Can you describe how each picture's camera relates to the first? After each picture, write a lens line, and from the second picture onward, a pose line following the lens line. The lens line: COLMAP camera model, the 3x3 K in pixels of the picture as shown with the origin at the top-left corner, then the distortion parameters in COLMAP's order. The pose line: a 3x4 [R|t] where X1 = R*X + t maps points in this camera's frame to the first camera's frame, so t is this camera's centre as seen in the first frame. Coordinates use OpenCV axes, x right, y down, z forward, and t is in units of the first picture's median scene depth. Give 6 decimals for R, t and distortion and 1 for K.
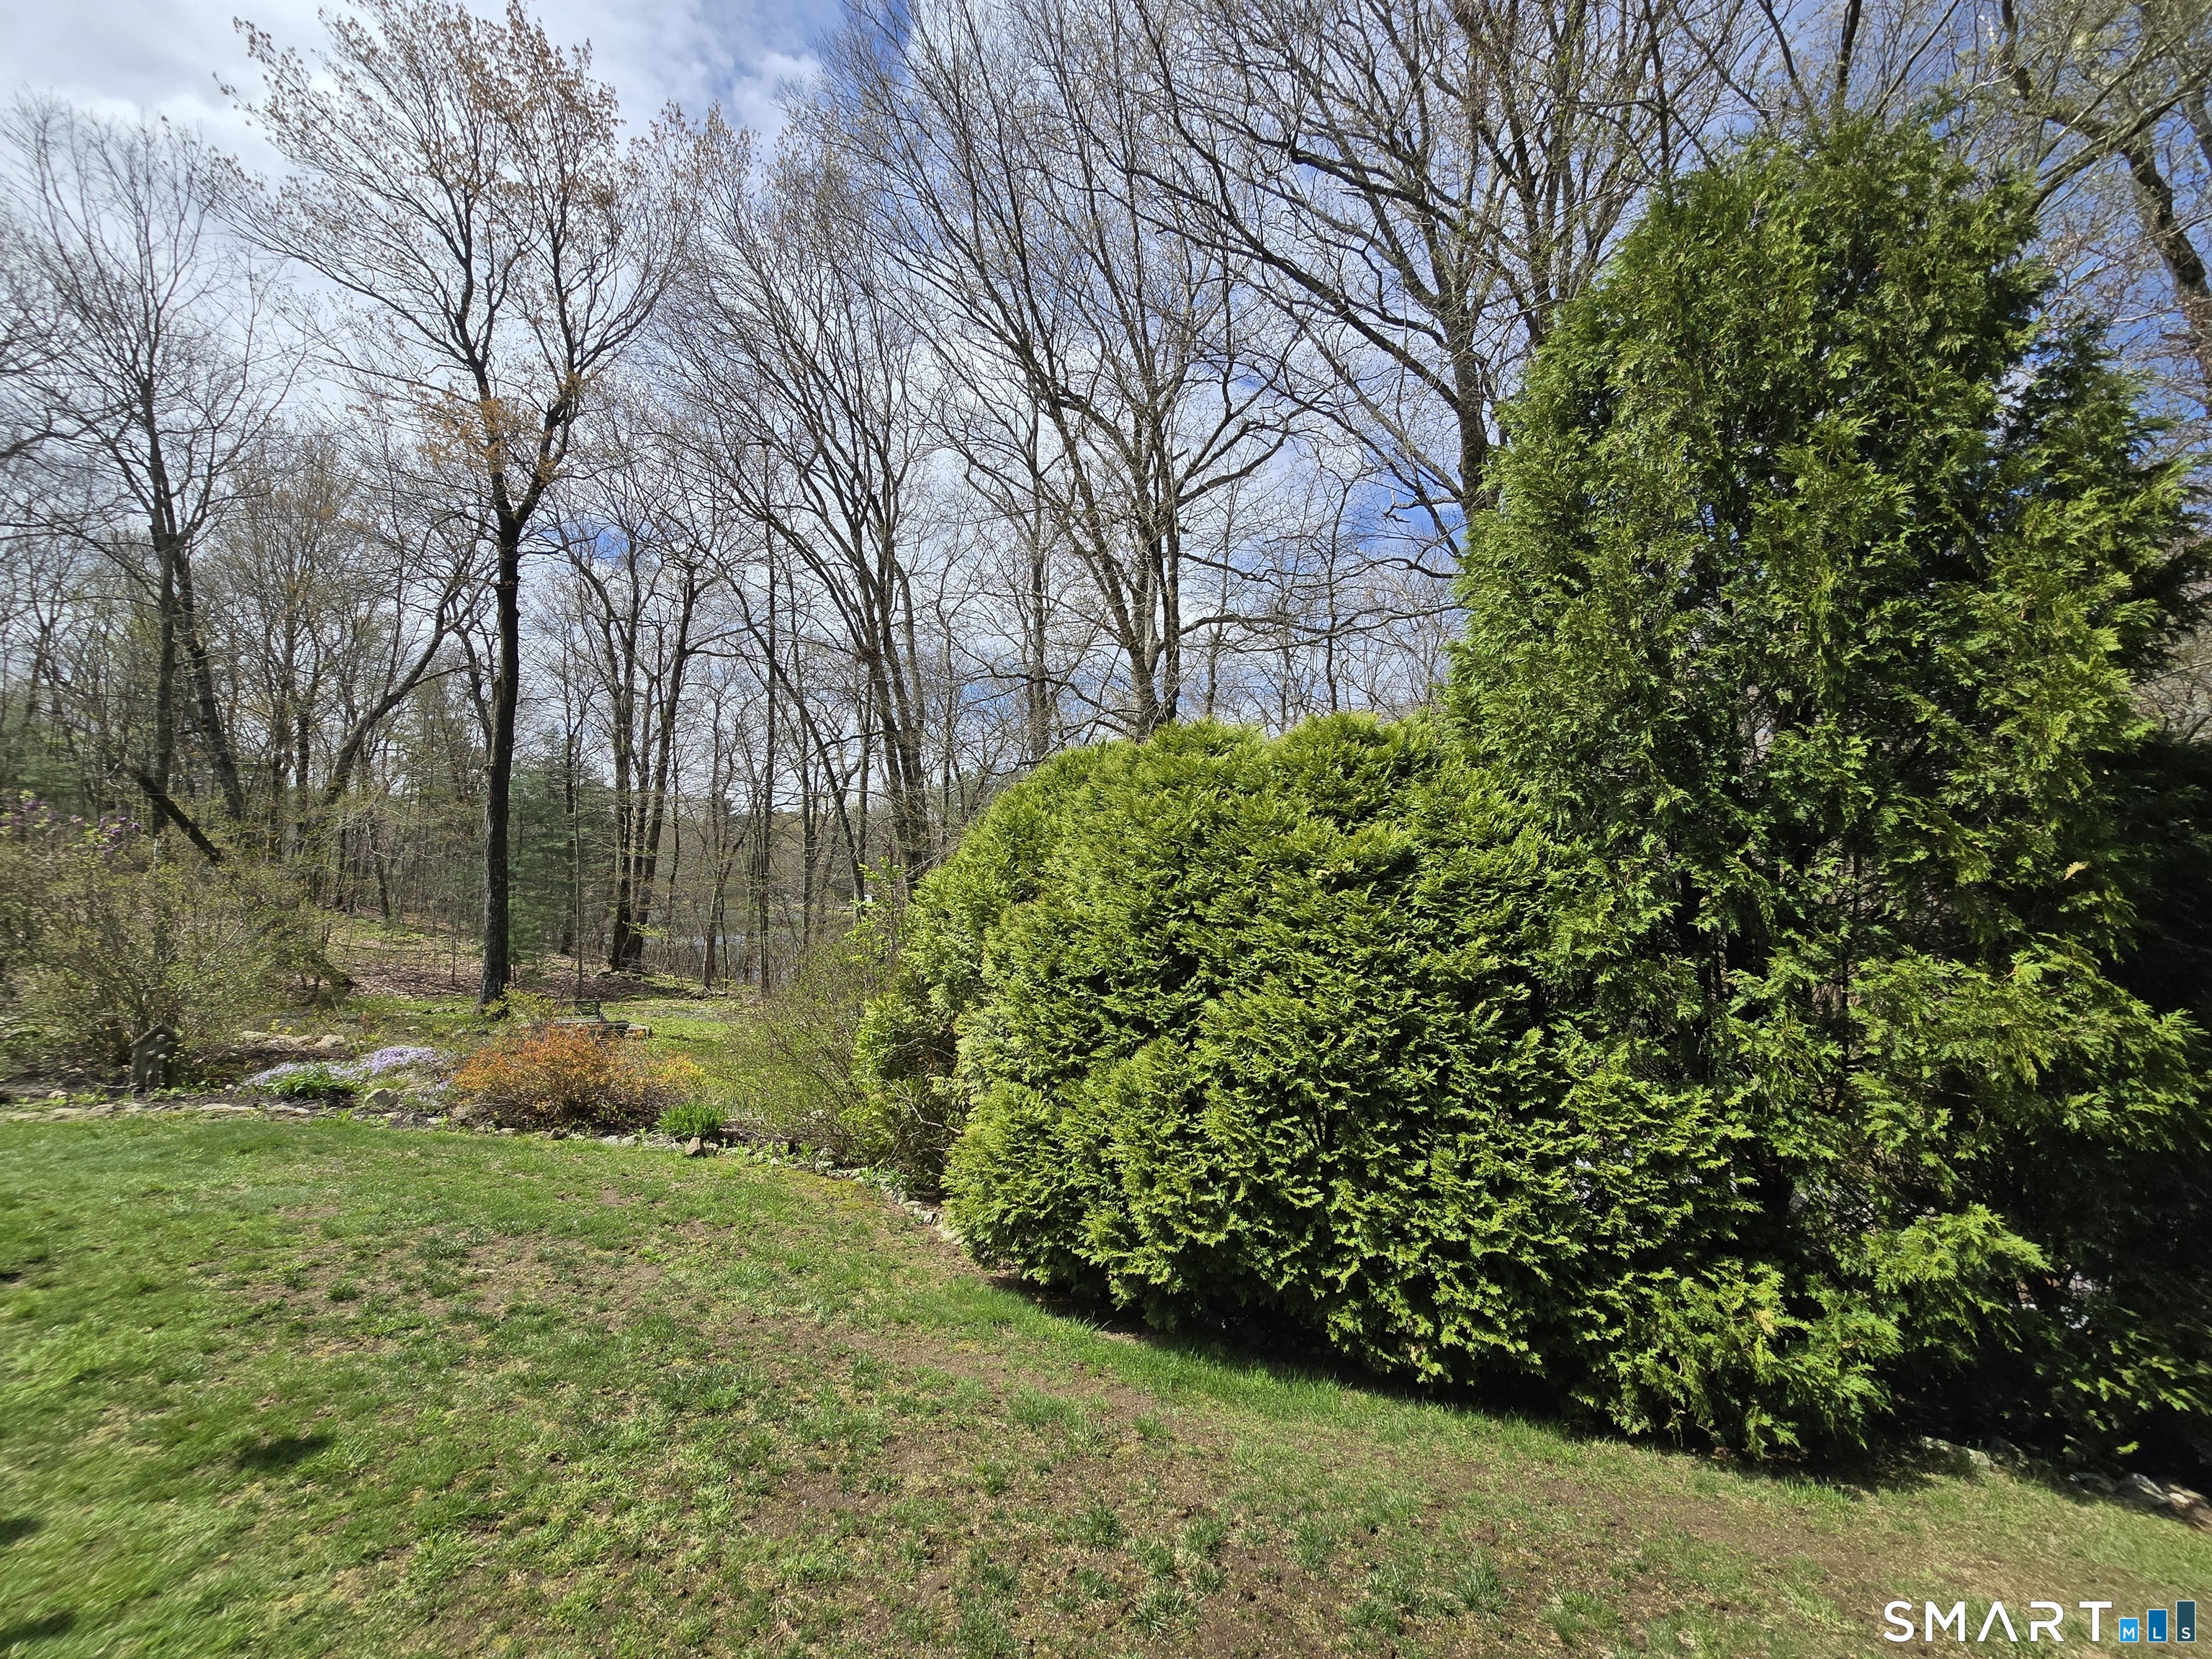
lens RADIAL K [[908.2, 0, 1109.9], [0, 908.2, 830.4], [0, 0, 1]] dist [-0.006686, 0.001084]
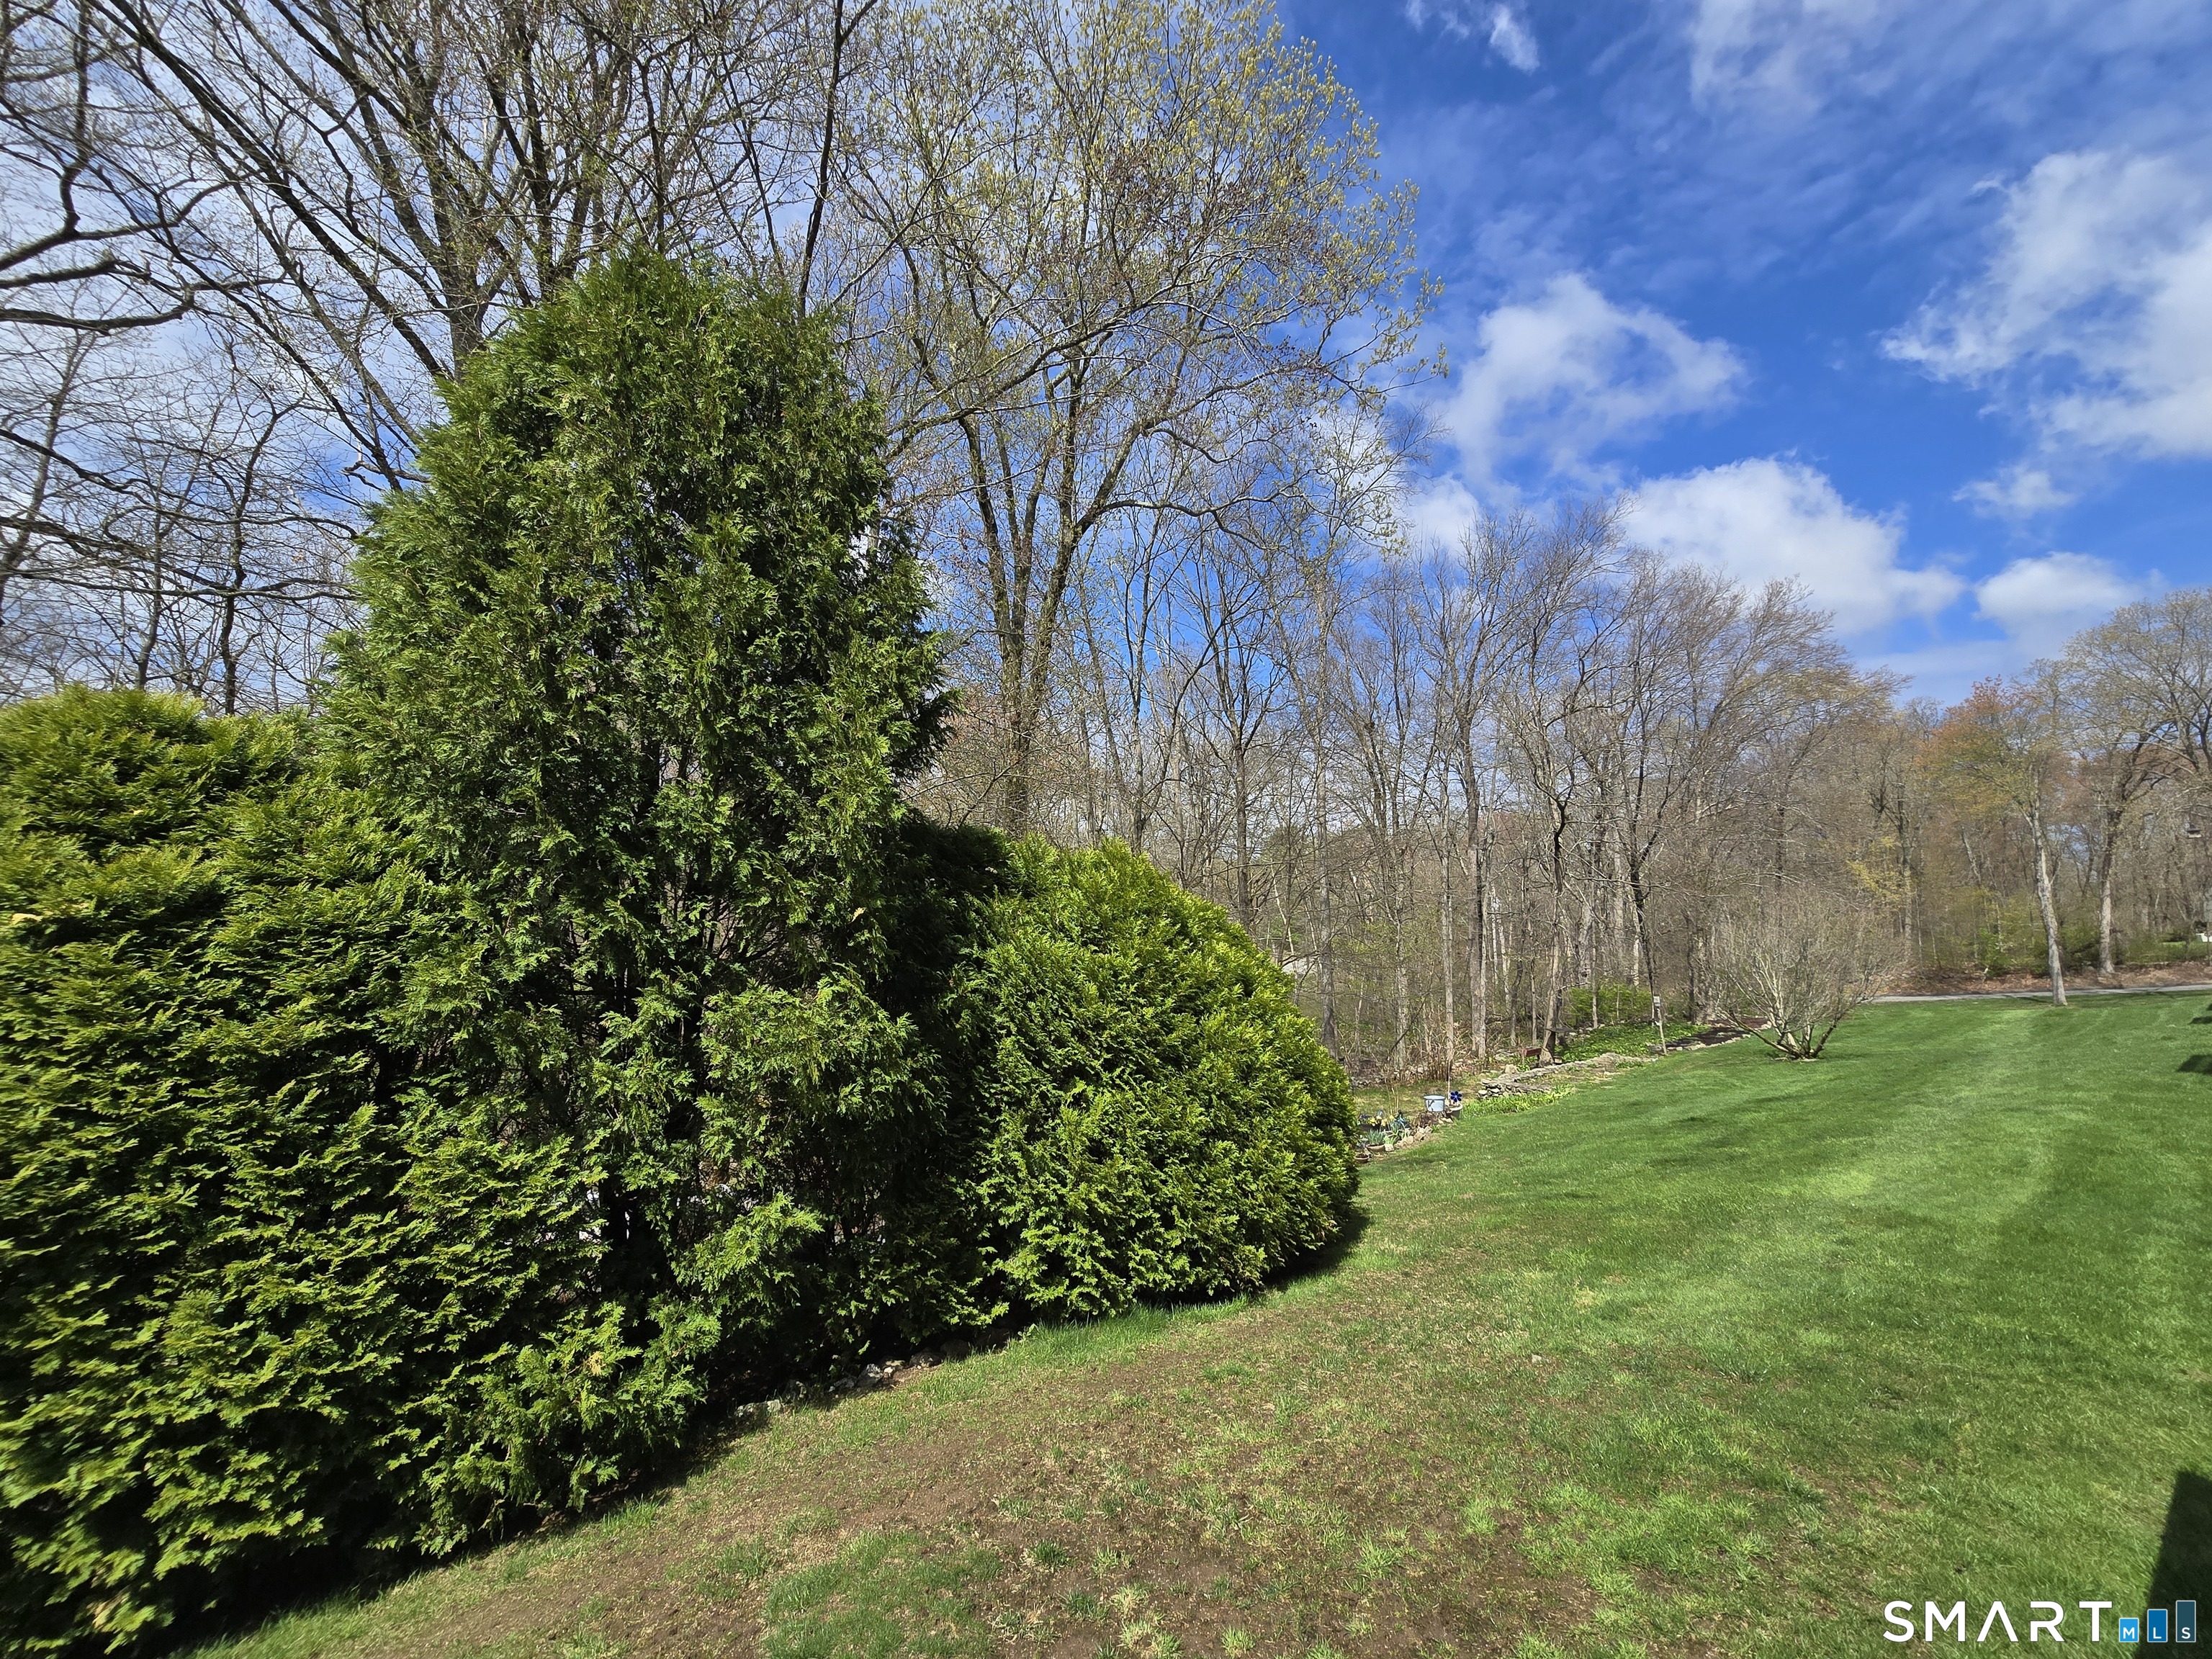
lens RADIAL K [[908.2, 0, 1109.9], [0, 908.2, 830.4], [0, 0, 1]] dist [-0.006686, 0.001084]
pose [[0.537129, 0.075736, 0.840093, 0.114435], [-0.036984, 0.997118, -0.066245, -0.002834], [-0.842689, 0.004512, 0.538381, -0.022225]]
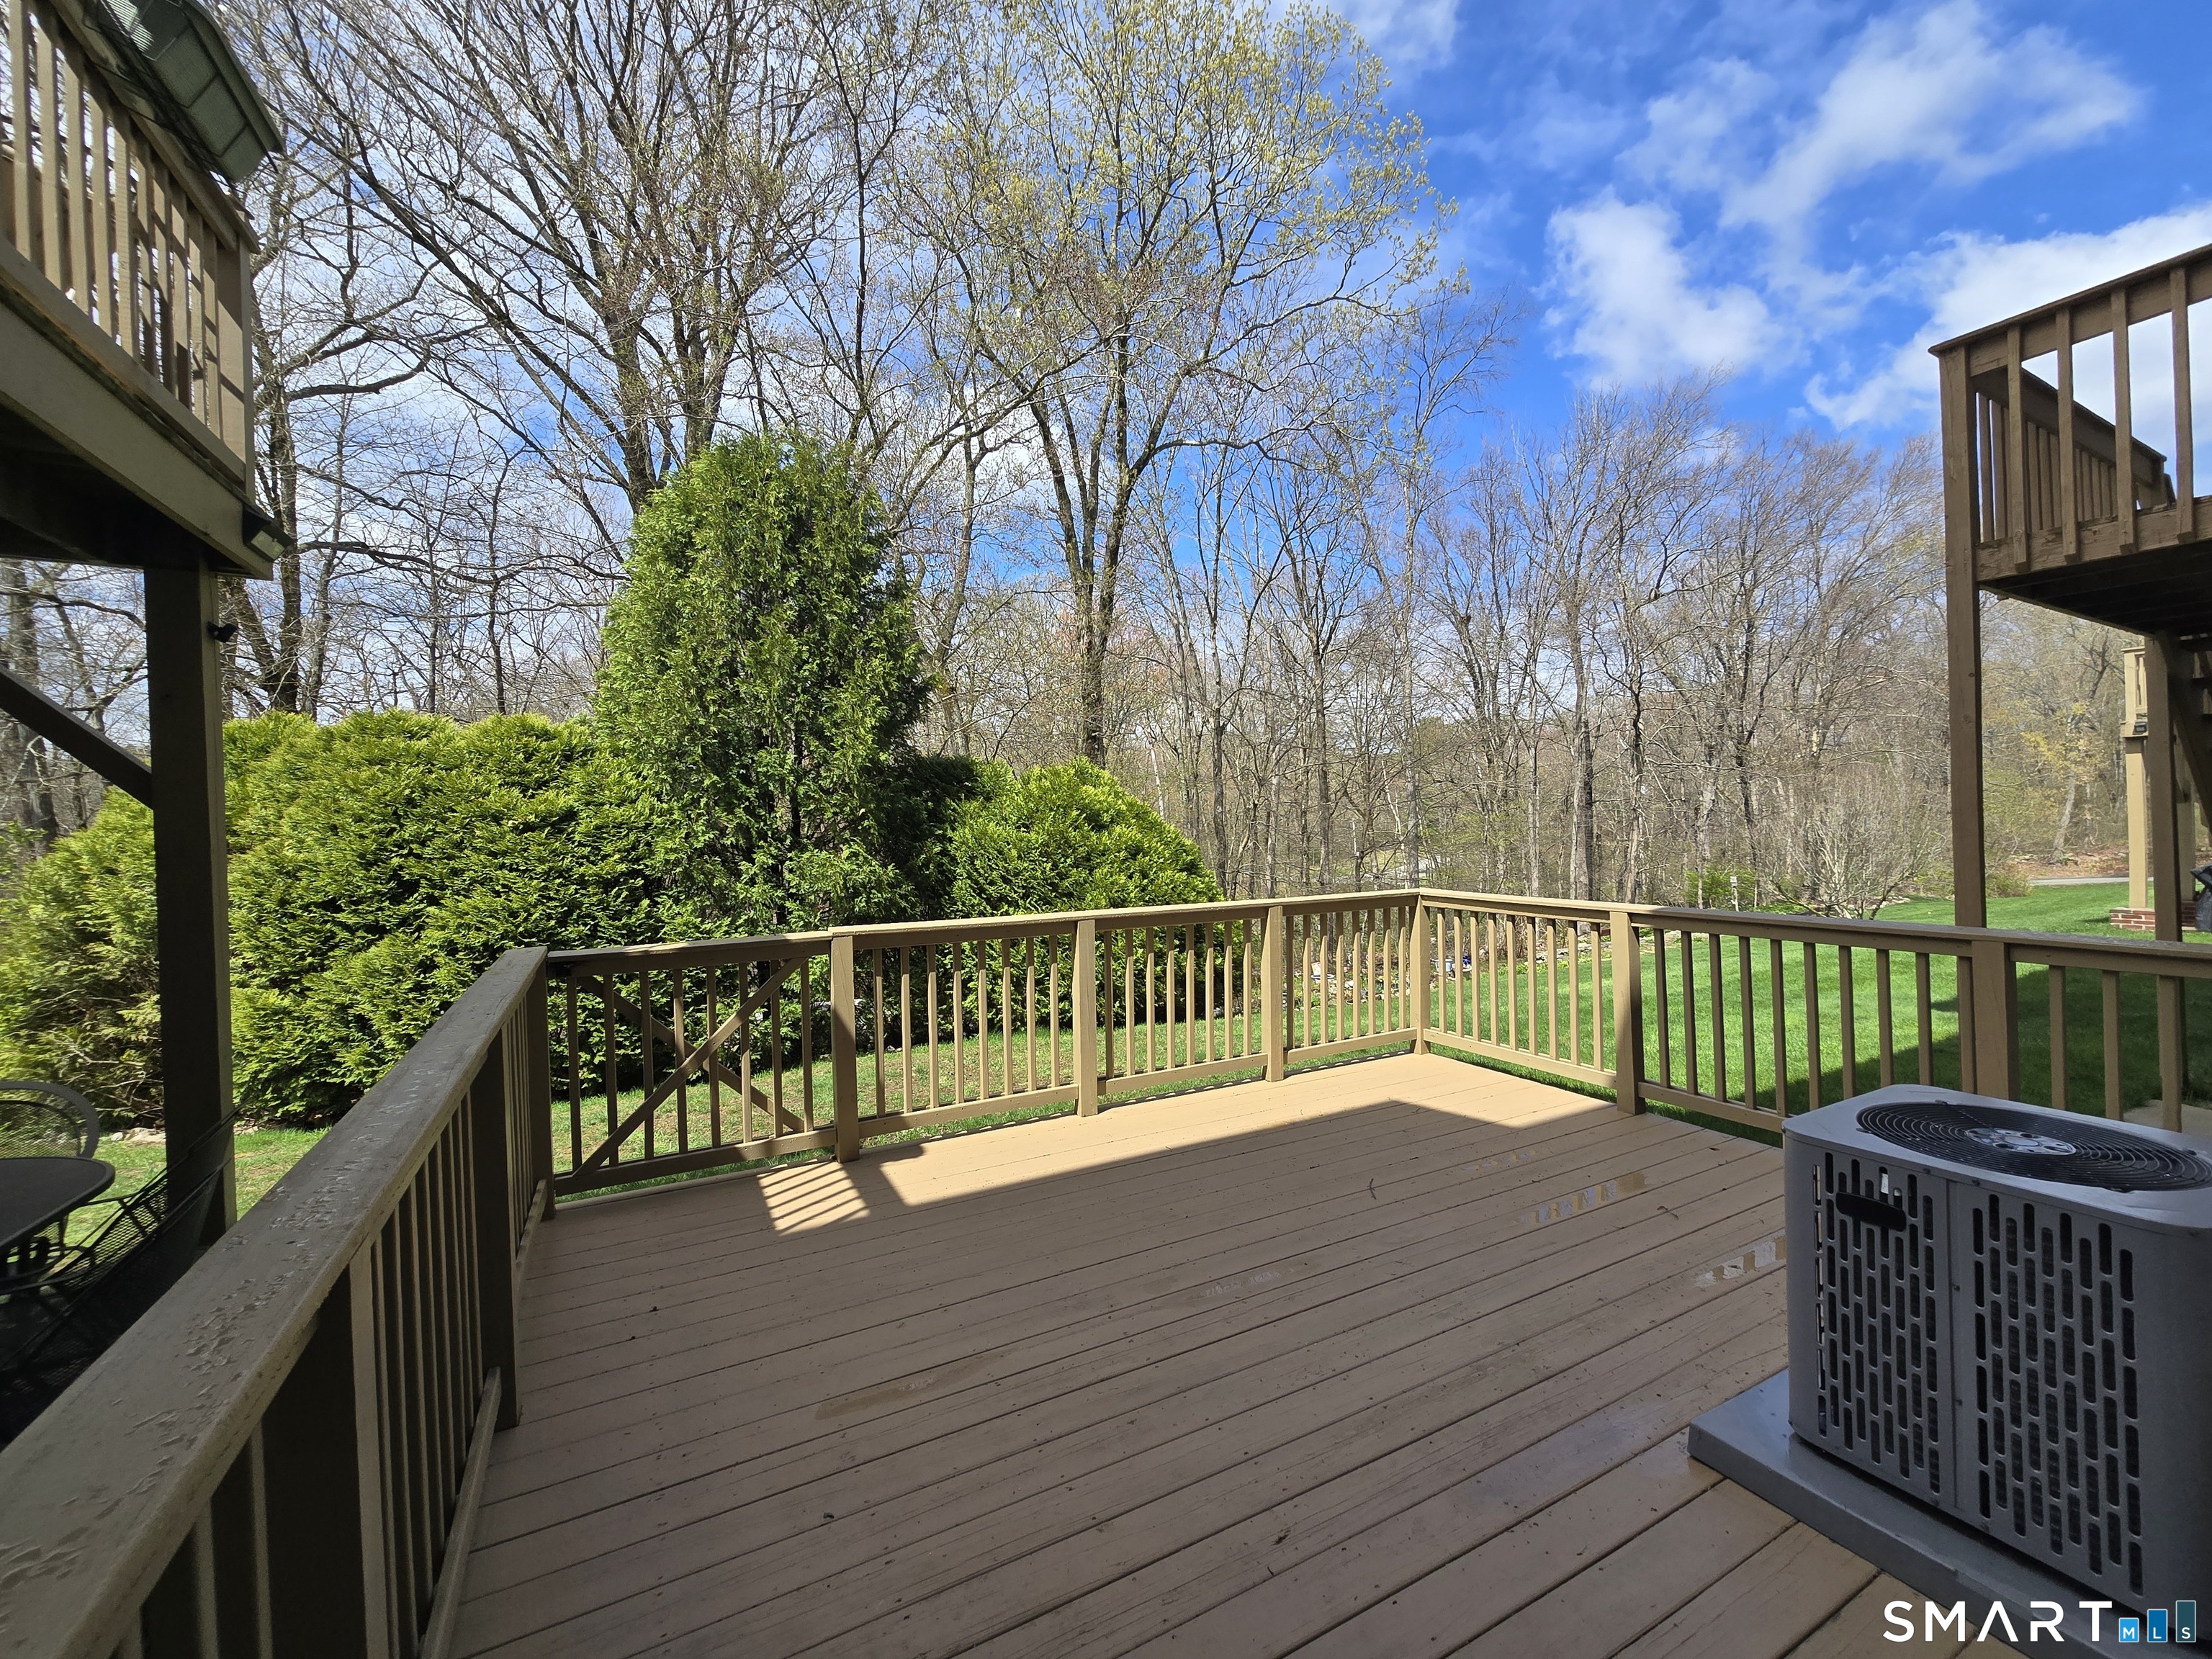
lens RADIAL K [[908.2, 0, 1109.9], [0, 908.2, 830.4], [0, 0, 1]] dist [-0.006686, 0.001084]
pose [[0.666921, -0.031370, 0.744468, -0.291008], [-0.002374, 0.999019, 0.044223, -0.014528], [-0.745125, -0.031261, 0.666192, -0.977887]]
